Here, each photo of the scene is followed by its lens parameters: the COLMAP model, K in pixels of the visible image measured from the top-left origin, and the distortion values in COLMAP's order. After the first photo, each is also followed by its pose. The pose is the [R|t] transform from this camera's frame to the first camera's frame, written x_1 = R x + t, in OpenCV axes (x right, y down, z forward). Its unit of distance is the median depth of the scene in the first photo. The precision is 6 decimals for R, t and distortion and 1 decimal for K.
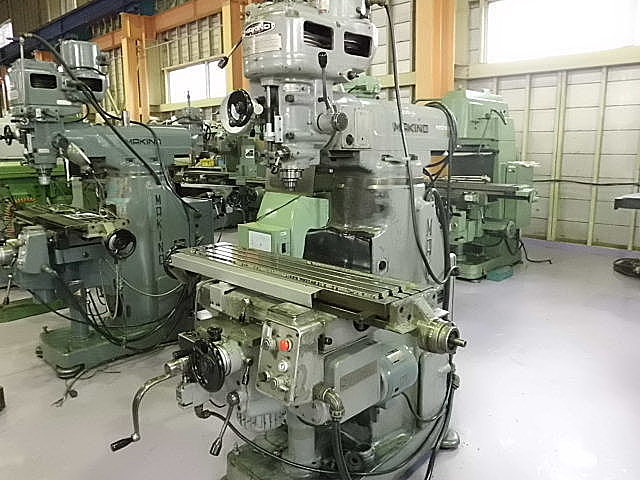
lens RADIAL K [[495.4, 0, 319.5], [0, 495.4, 215.0], [0, 0, 1]] dist [-0.016672, 0.000117]
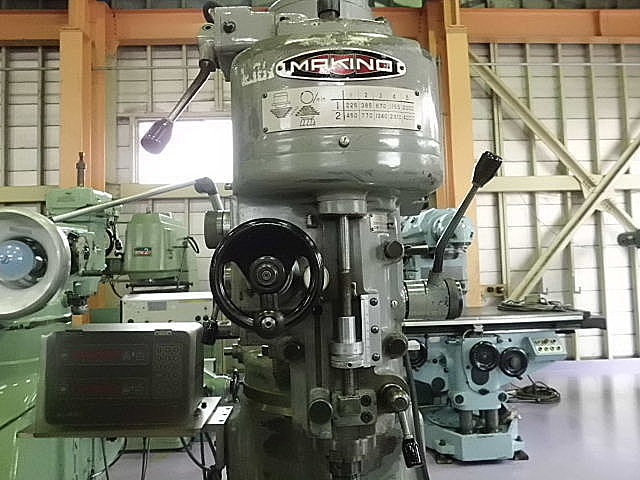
lens RADIAL K [[496.9, 0, 321.0], [0, 496.9, 227.7], [0, 0, 1]] dist [-0.040922, -0.000259]
pose [[0.693718, 0.031663, 0.719550, -0.334564], [0.121747, 0.979502, -0.160479, -0.170162], [-0.709882, 0.198931, 0.675643, 0.667108]]
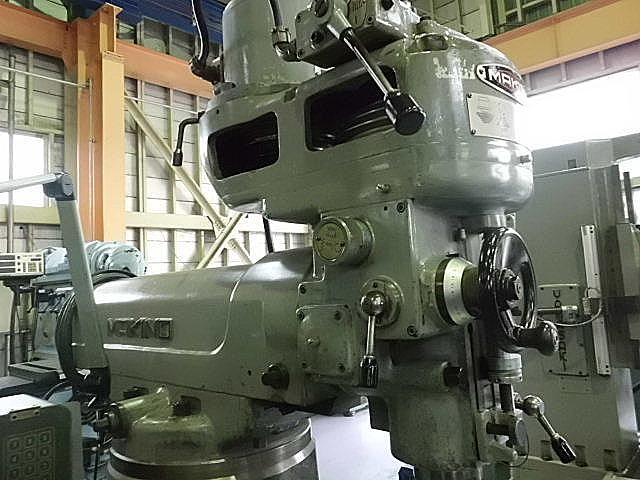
lens RADIAL K [[488.6, 0, 328.5], [0, 488.6, 226.6], [0, 0, 1]] dist [-0.030461, 0.004492]
pose [[-0.022975, 0.109901, 0.993677, -0.404131], [0.201065, 0.974138, -0.103092, -0.215820], [-0.979308, 0.197425, -0.044478, 0.973509]]
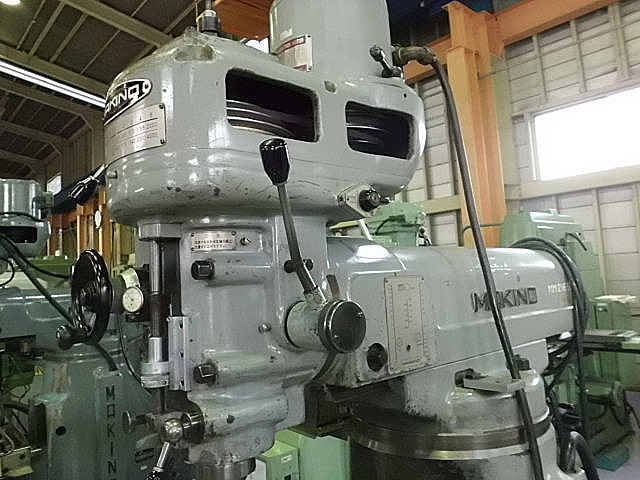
lens RADIAL K [[497.8, 0, 318.5], [0, 497.8, 224.9], [0, 0, 1]] dist [-0.017376, -0.005944]
pose [[0.995405, -0.054821, -0.078504, 0.048979], [0.034802, 0.970946, -0.236754, -0.153663], [0.089202, 0.232934, 0.968393, 0.553532]]
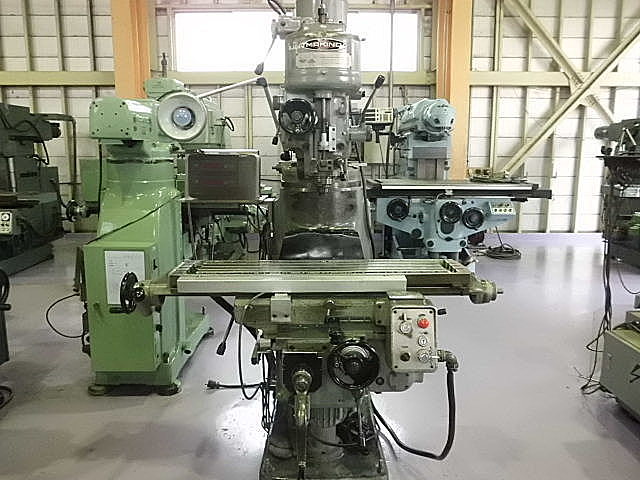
lens RADIAL K [[488.6, 0, 328.5], [0, 488.6, 226.6], [0, 0, 1]] dist [-0.030461, 0.004492]
pose [[0.710081, -0.107271, 0.695901, -0.754270], [0.093840, 0.993928, 0.057459, -0.038725], [-0.697839, 0.024502, 0.715836, 0.211828]]
